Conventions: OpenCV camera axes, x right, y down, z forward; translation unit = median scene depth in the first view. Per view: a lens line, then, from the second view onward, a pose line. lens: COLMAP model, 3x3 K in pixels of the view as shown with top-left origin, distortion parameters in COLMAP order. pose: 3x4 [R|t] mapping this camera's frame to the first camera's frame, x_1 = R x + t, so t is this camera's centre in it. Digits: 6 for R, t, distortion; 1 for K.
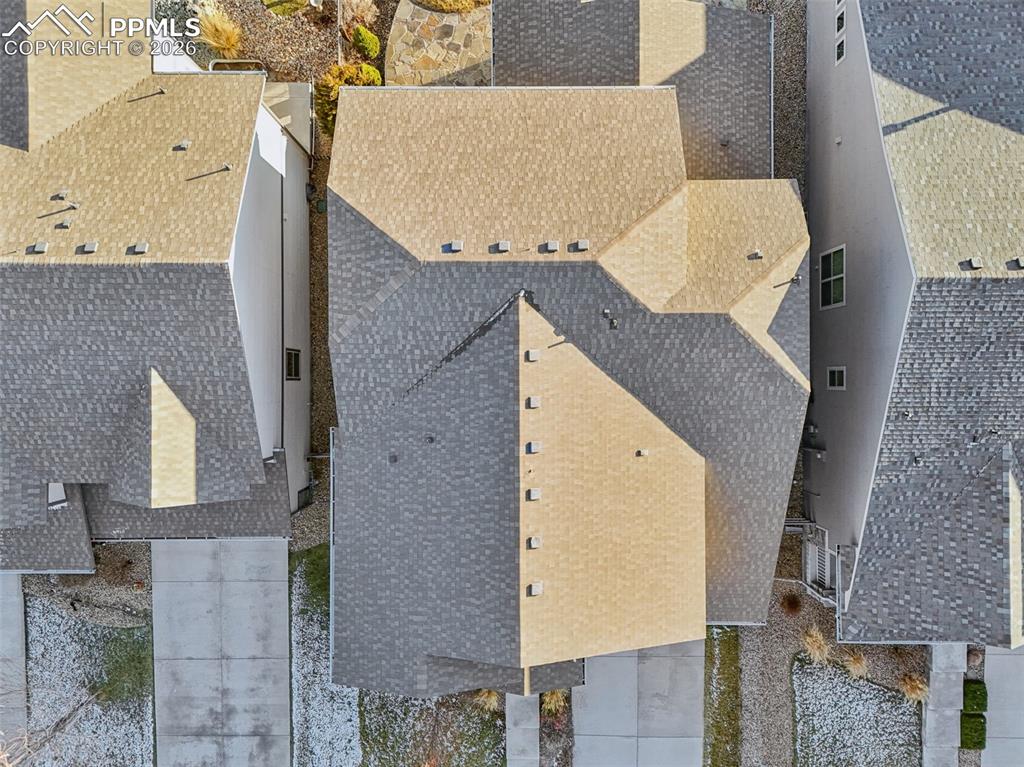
lens RADIAL K [[754.0, 0, 512.0], [0, 754.0, 383.5], [0, 0, 1]] dist [0.084748, -0.087014]
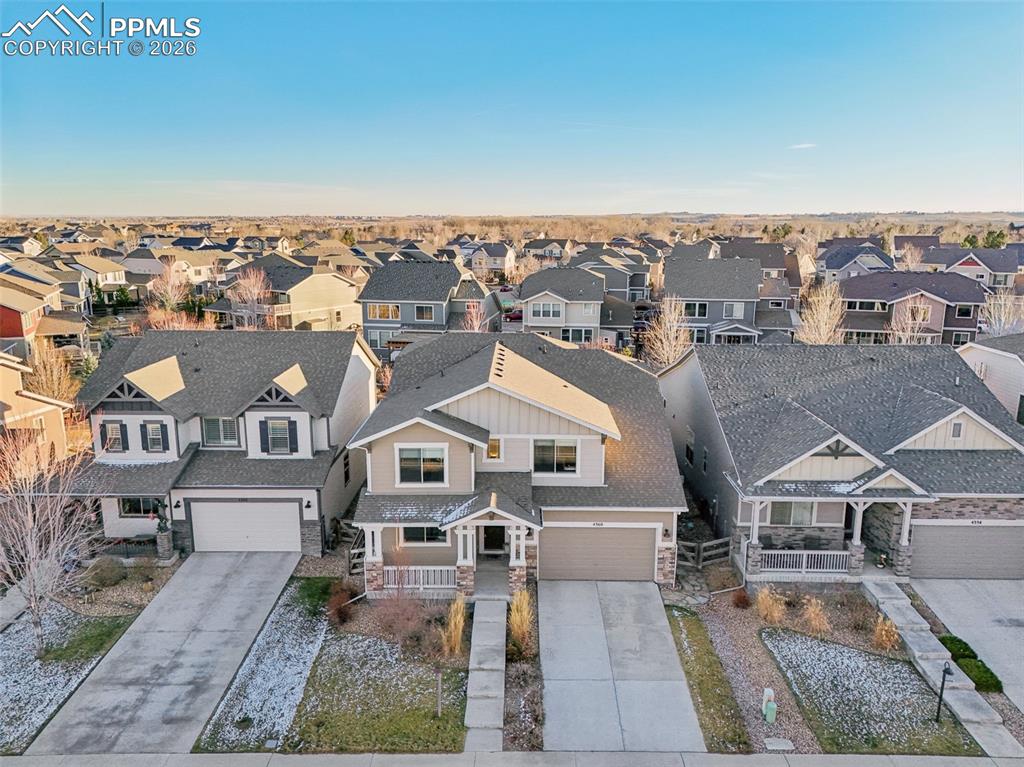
lens RADIAL K [[754.0, 0, 512.0], [0, 754.0, 383.5], [0, 0, 1]] dist [0.084748, -0.087014]
pose [[0.999870, 0.004578, -0.015484, 0.056421], [-0.016101, 0.210694, -0.977420, 1.267818], [-0.001212, 0.977541, 0.210740, 0.466707]]
